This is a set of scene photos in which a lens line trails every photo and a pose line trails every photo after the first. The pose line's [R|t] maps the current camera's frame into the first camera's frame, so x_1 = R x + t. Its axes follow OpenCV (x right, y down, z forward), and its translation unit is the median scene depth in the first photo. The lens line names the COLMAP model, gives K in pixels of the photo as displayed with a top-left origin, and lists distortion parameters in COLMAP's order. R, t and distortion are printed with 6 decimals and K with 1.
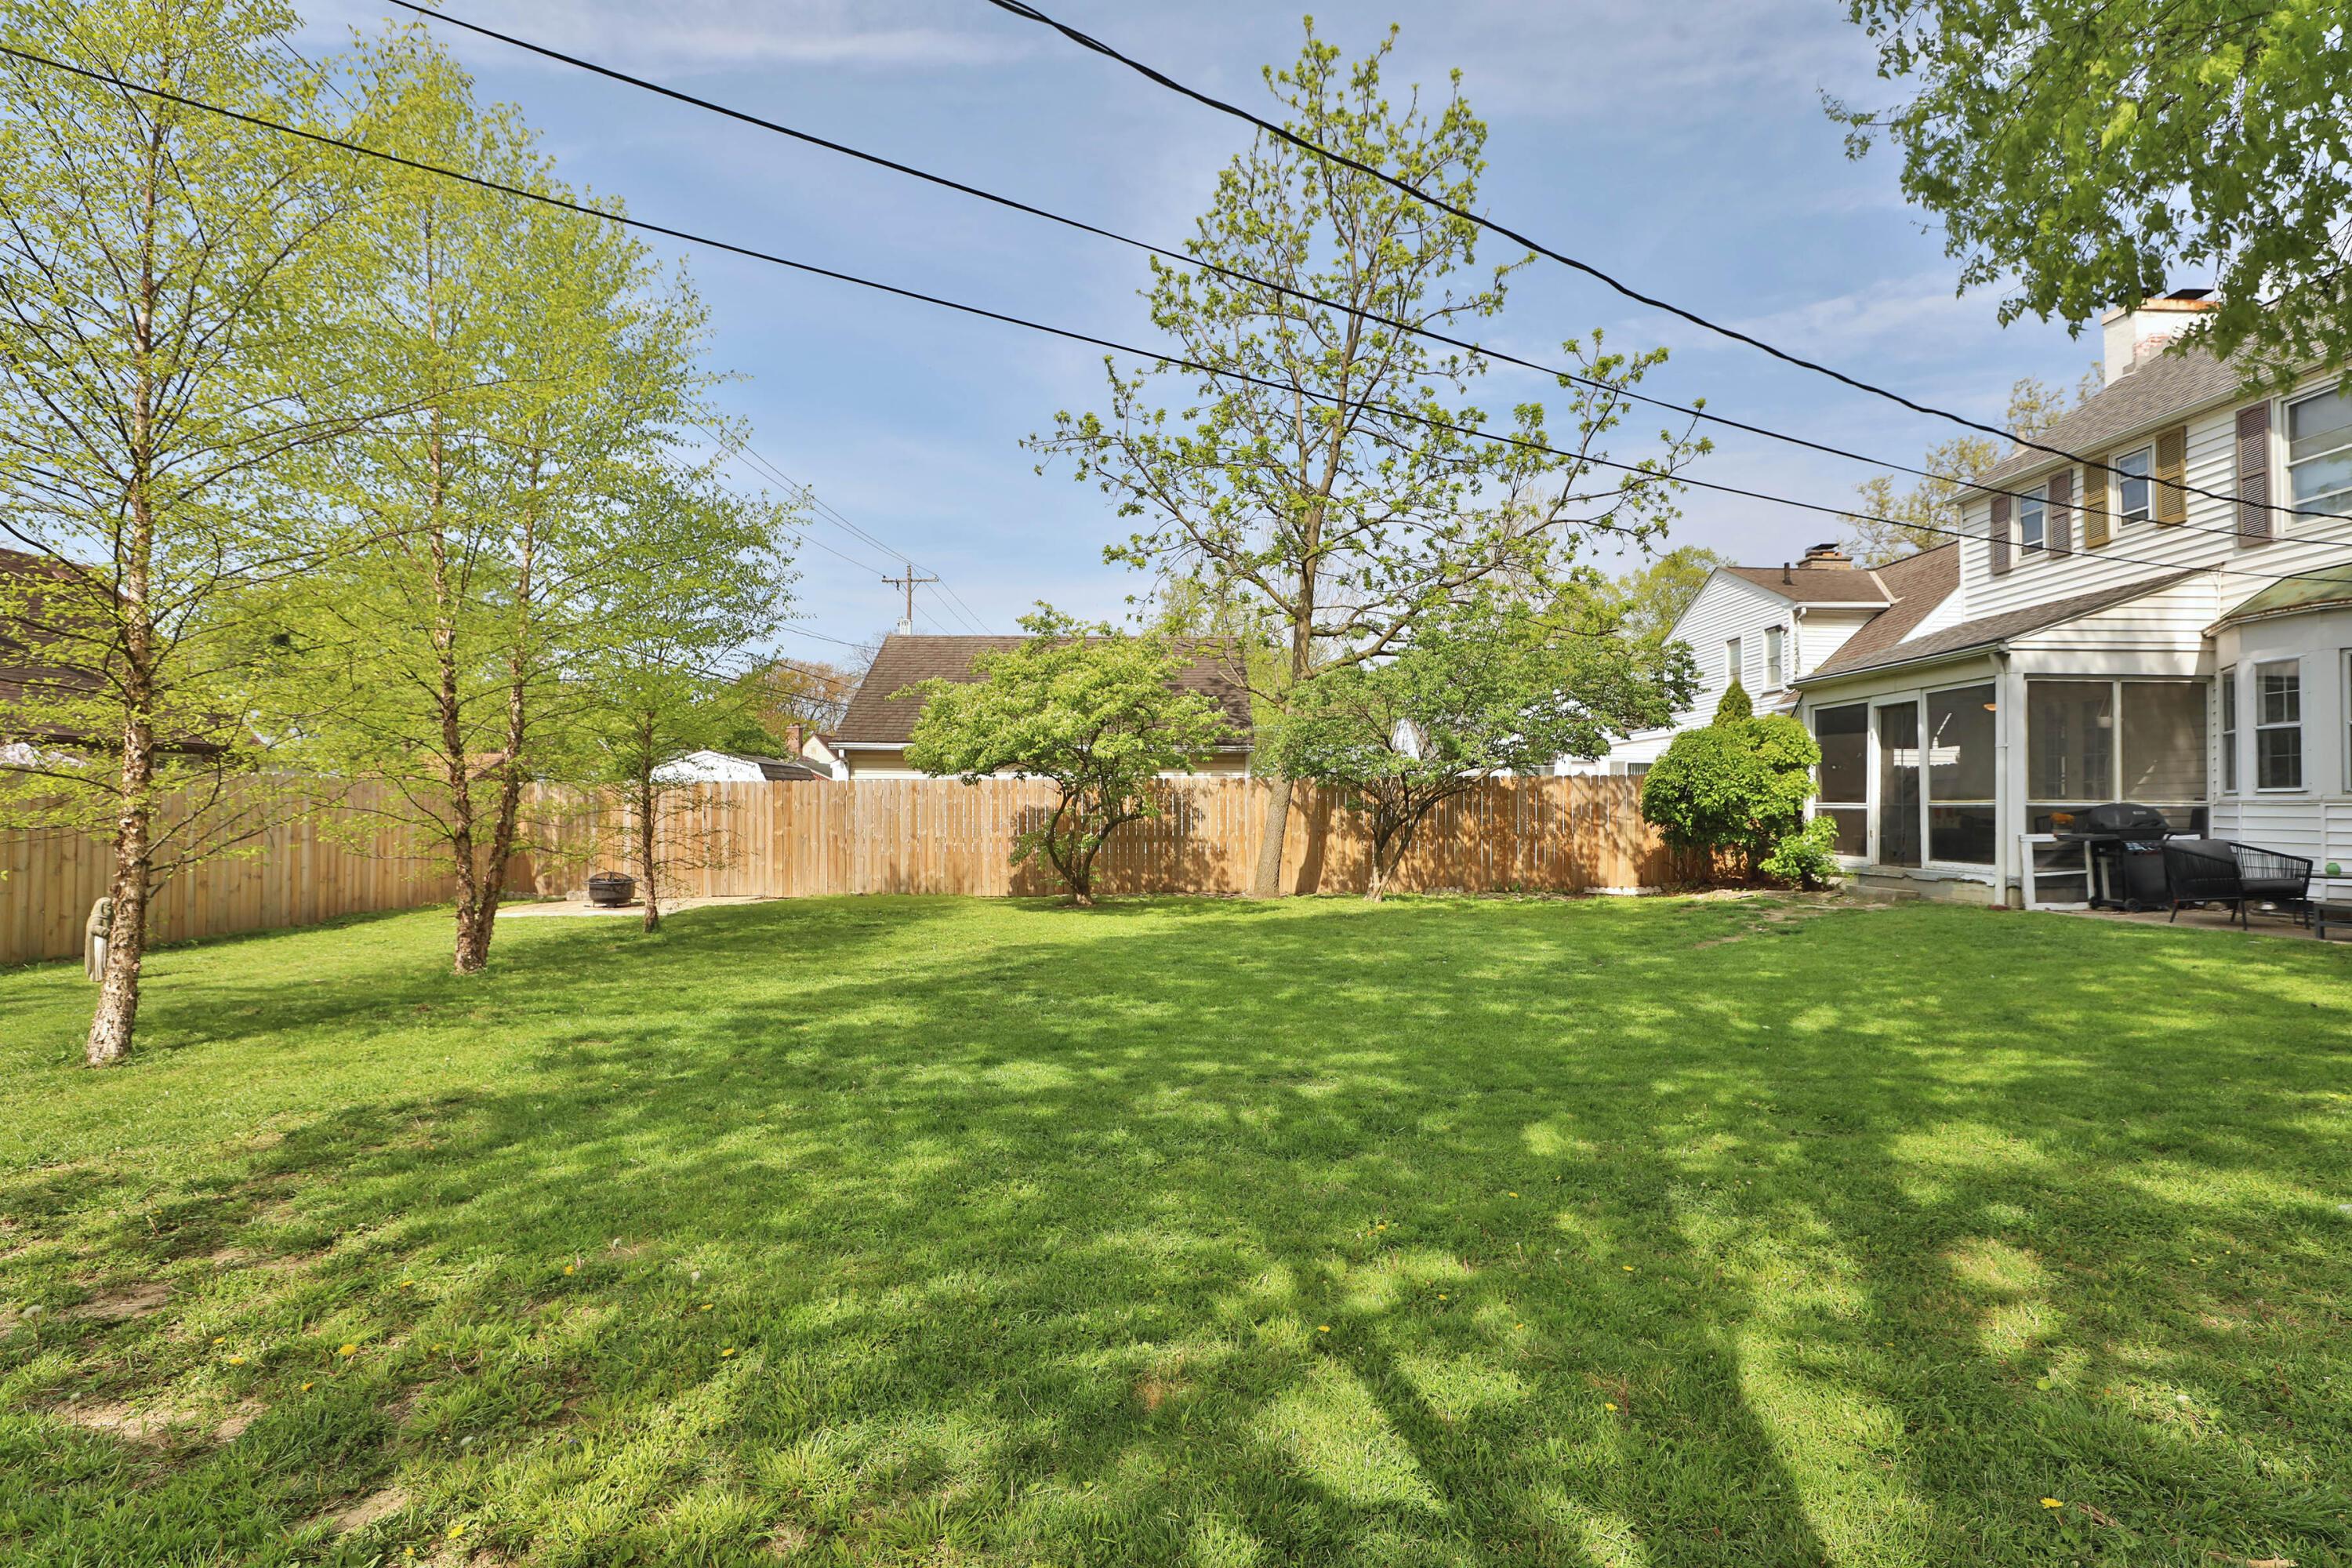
lens RADIAL K [[1095.8, 0, 1189.5], [0, 1095.8, 784.1], [0, 0, 1]] dist [-0.010787, 0.001423]
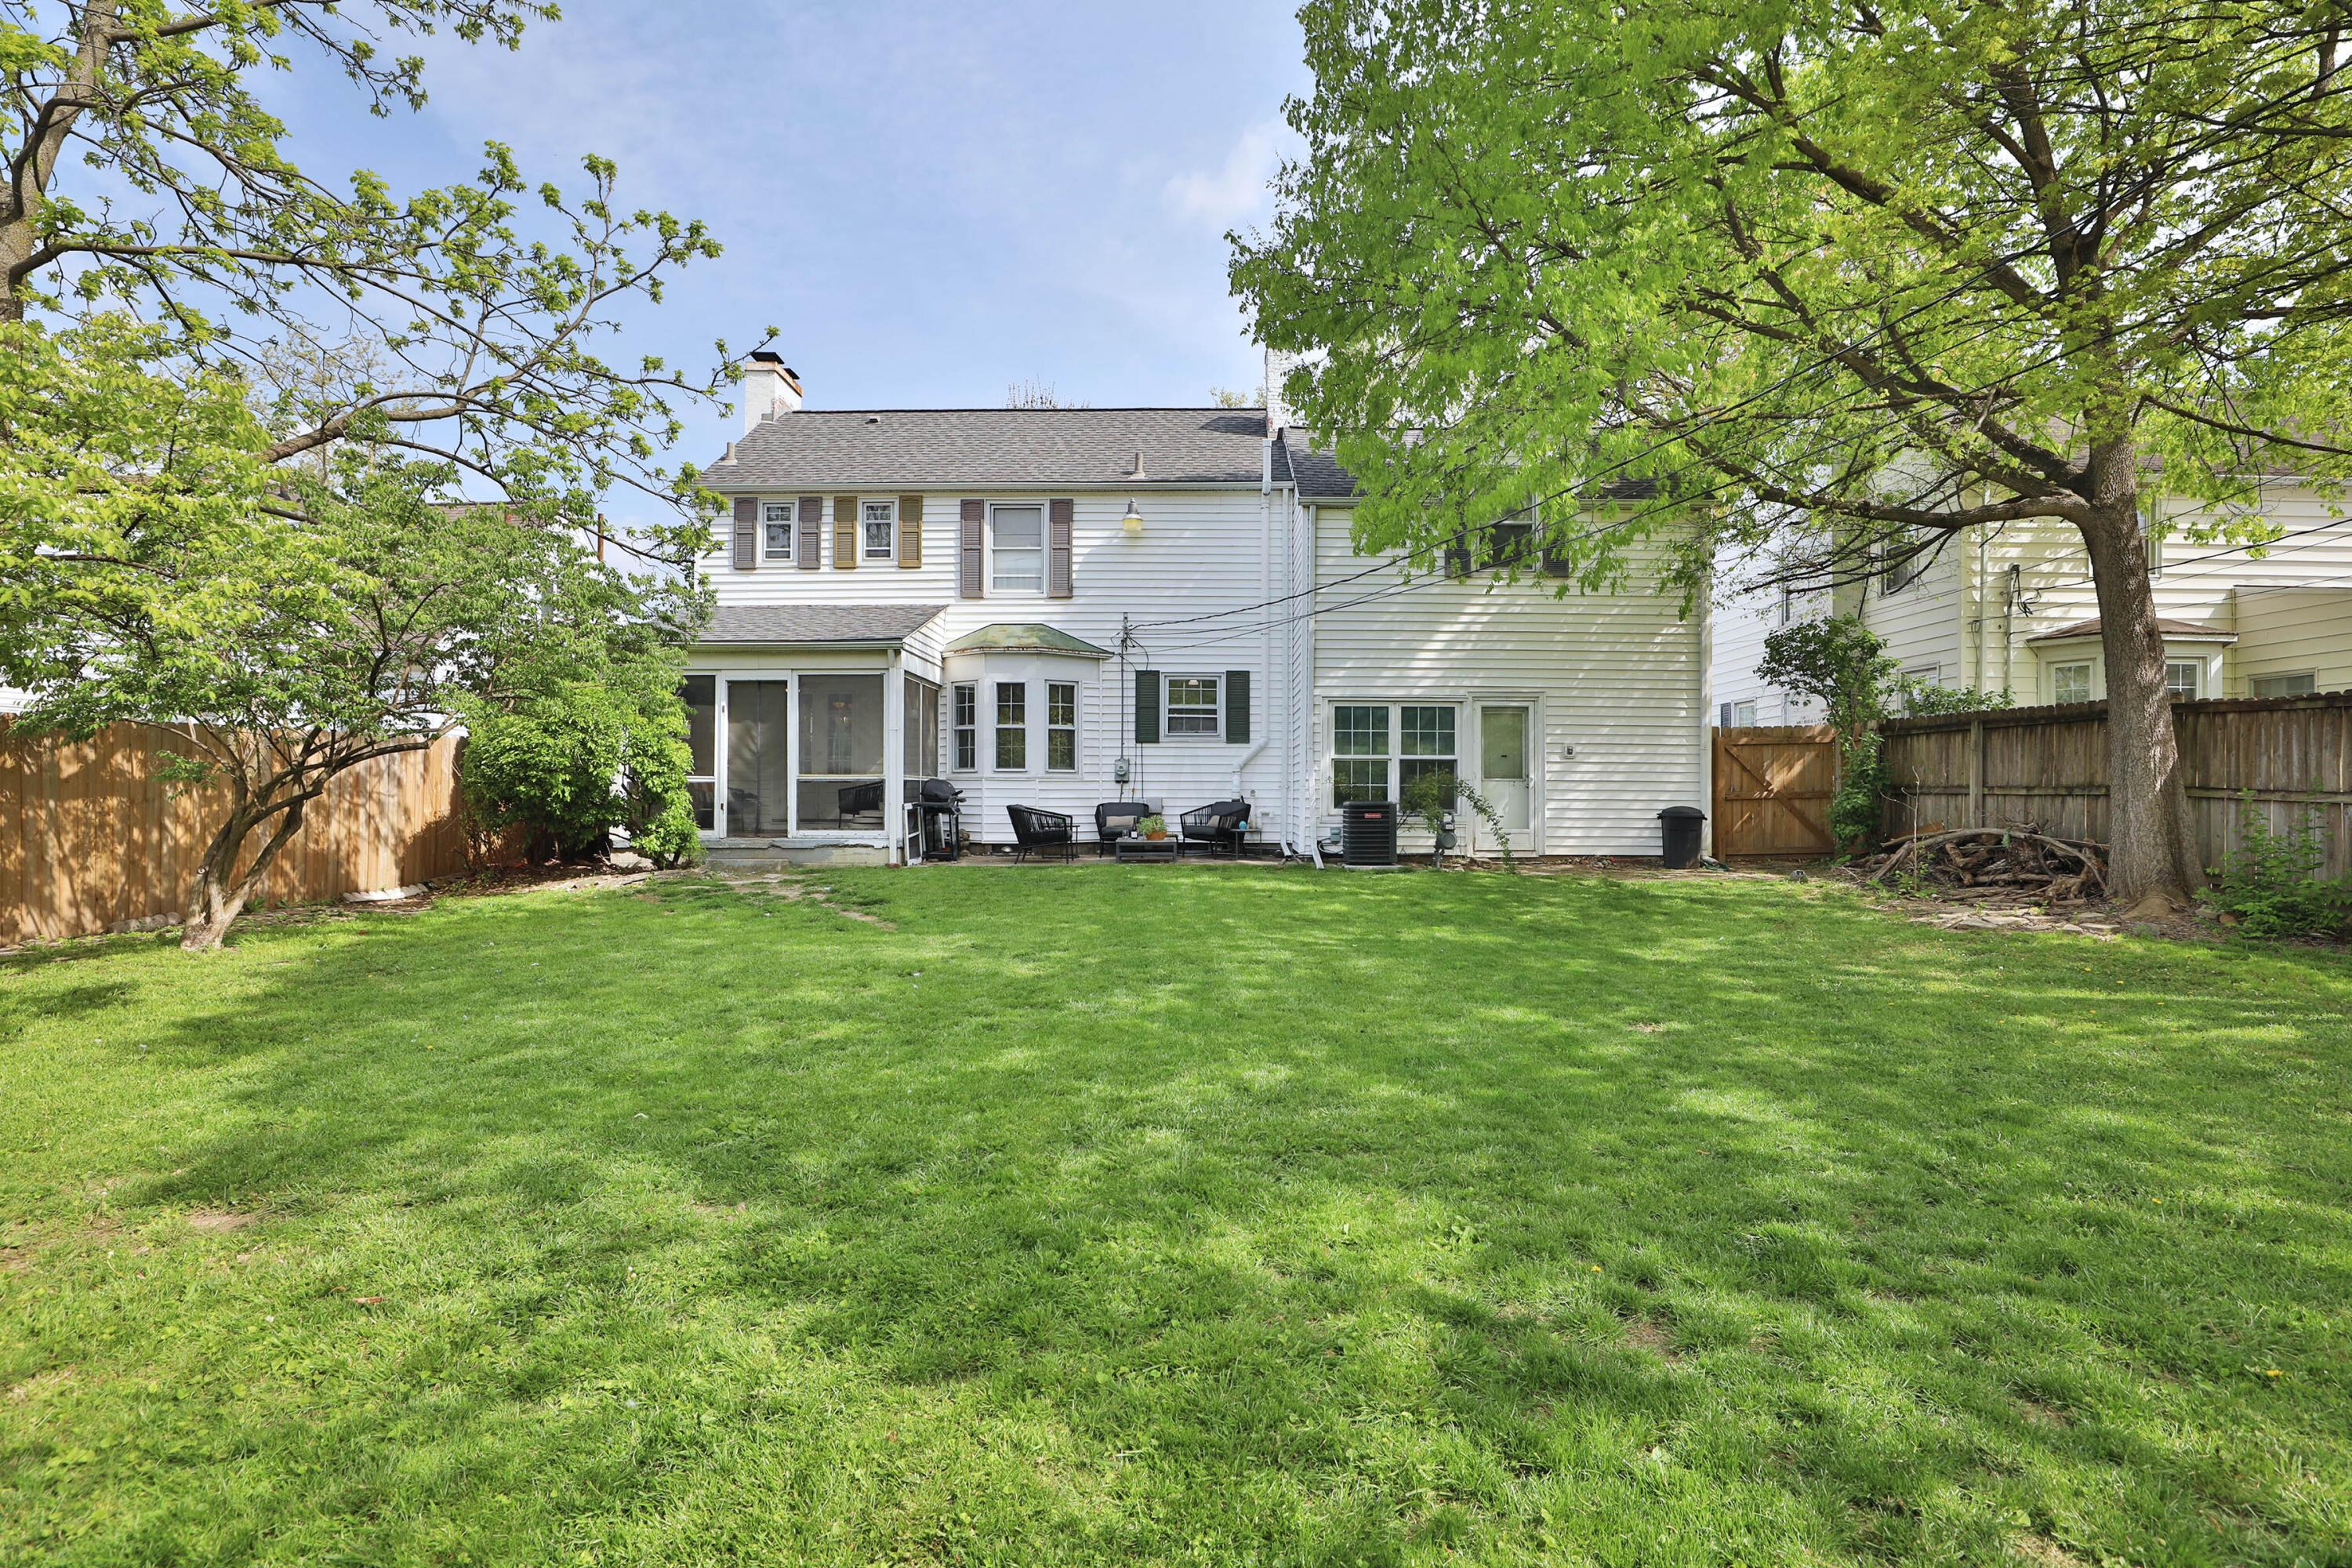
lens RADIAL K [[1095.8, 0, 1191.4], [0, 1095.8, 783.3], [0, 0, 1]] dist [-0.010787, 0.001423]
pose [[0.049272, 0.007076, 0.998760, -0.418183], [-0.020052, 0.999780, -0.006094, 0.024968], [-0.998584, -0.019727, 0.049403, 0.617977]]
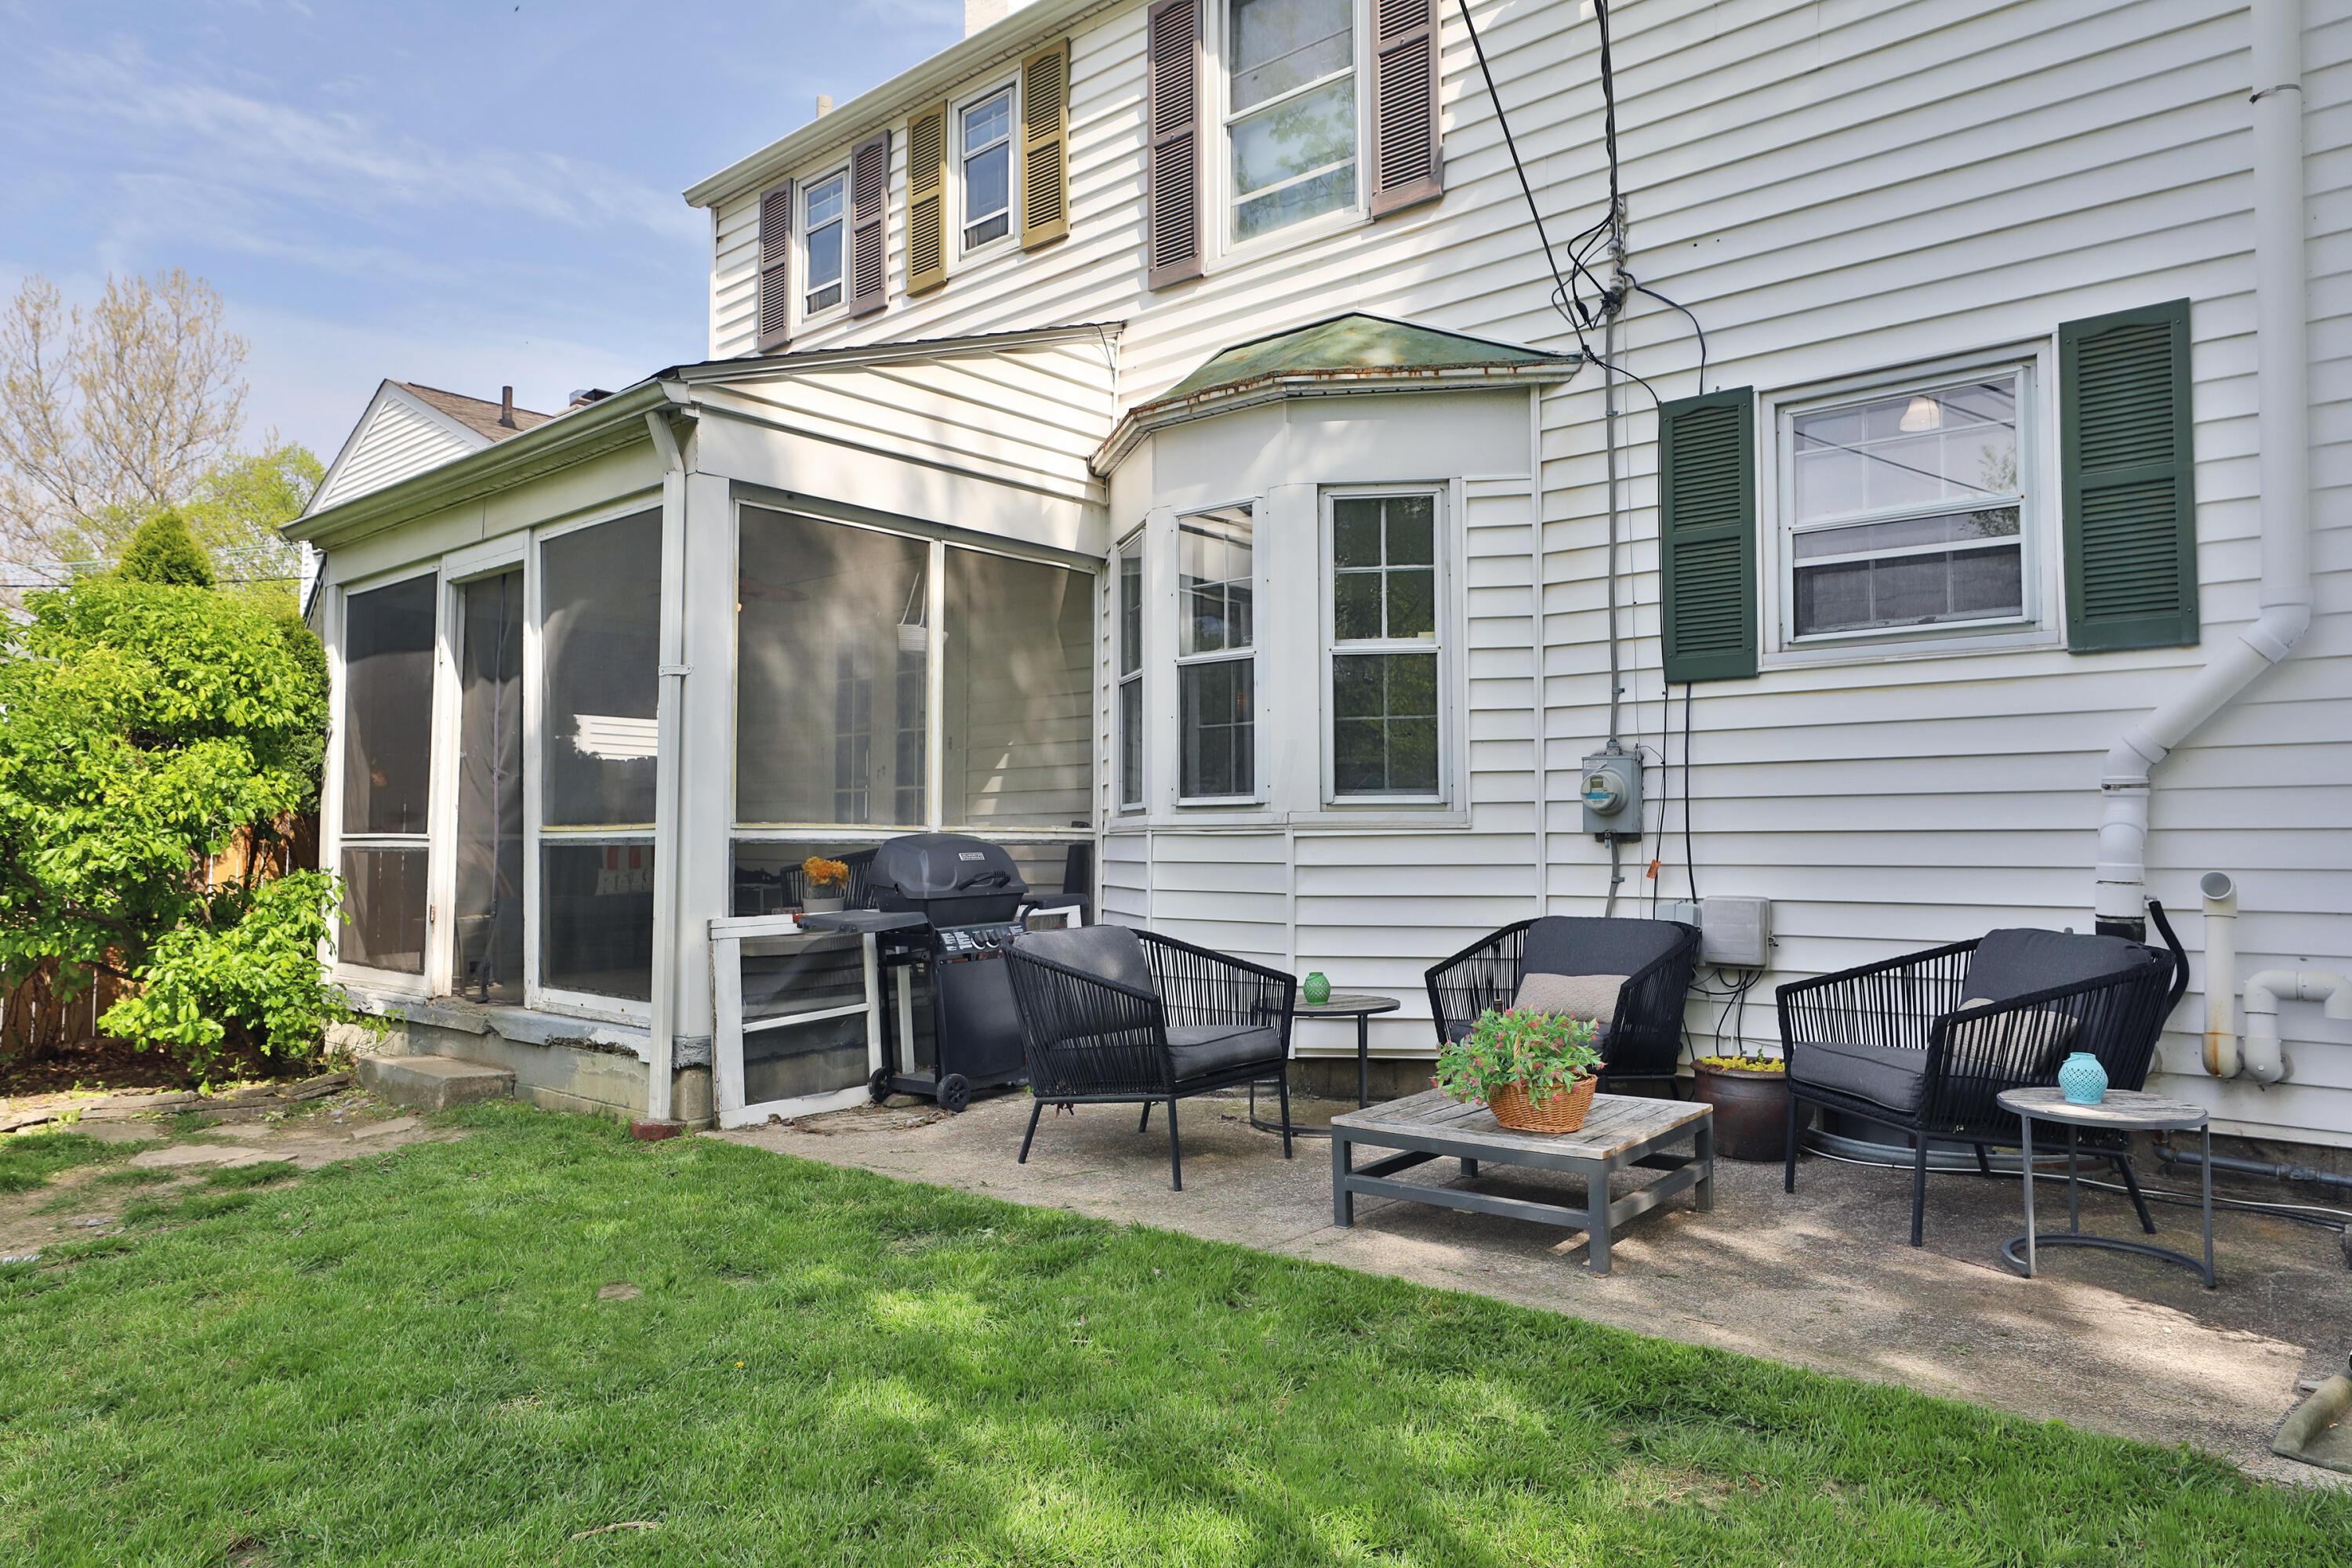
lens RADIAL K [[1469.5, 0, 1181.7], [0, 1469.5, 782.4], [0, 0, 1]] dist [-0.008001, -0.001104]
pose [[0.684578, 0.023959, 0.728546, 0.508871], [-0.008526, 0.999654, -0.024863, 0.011542], [-0.728890, 0.010809, 0.684545, 0.546822]]
